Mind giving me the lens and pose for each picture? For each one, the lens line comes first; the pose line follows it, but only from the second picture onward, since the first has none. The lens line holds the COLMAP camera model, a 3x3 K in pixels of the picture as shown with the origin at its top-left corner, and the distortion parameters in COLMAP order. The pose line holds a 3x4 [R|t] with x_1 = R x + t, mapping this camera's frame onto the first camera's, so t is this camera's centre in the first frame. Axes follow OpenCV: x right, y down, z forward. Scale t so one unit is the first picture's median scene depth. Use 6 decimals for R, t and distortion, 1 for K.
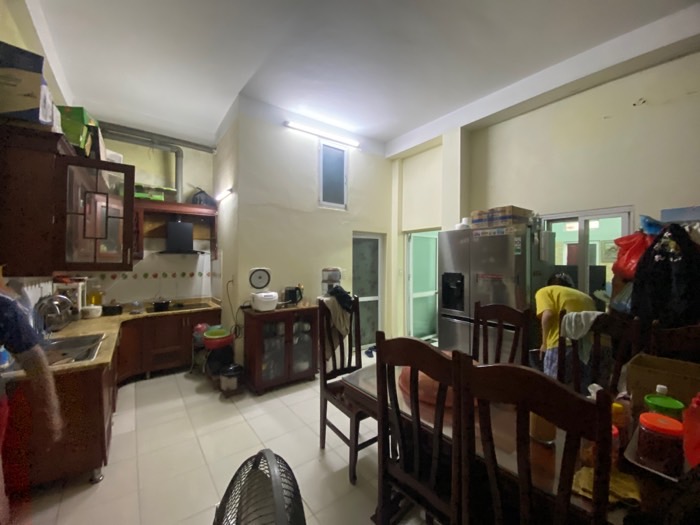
lens RADIAL K [[285.5, 0, 350.7], [0, 285.5, 260.7], [0, 0, 1]] dist [0.001816, -0.003746]
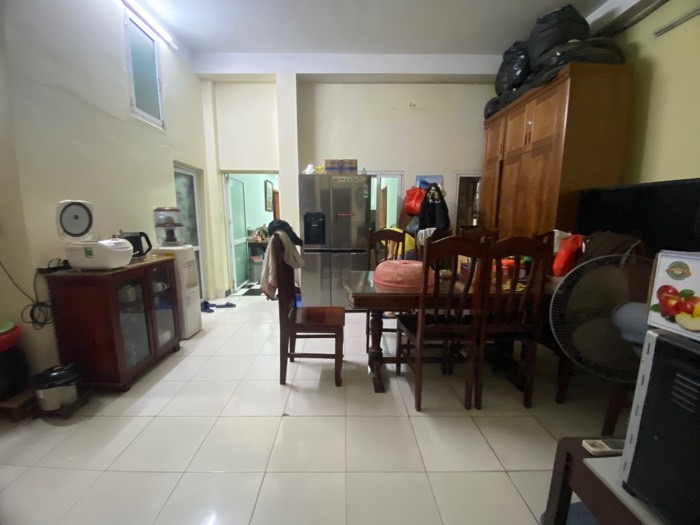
lens RADIAL K [[285.5, 0, 351.1], [0, 285.5, 264.7], [0, 0, 1]] dist [0.001816, -0.003746]
pose [[0.584497, -0.130471, 0.800837, -0.460796], [-0.002374, 0.986708, 0.162485, 0.058224], [-0.811392, -0.096874, 0.576419, 0.184414]]
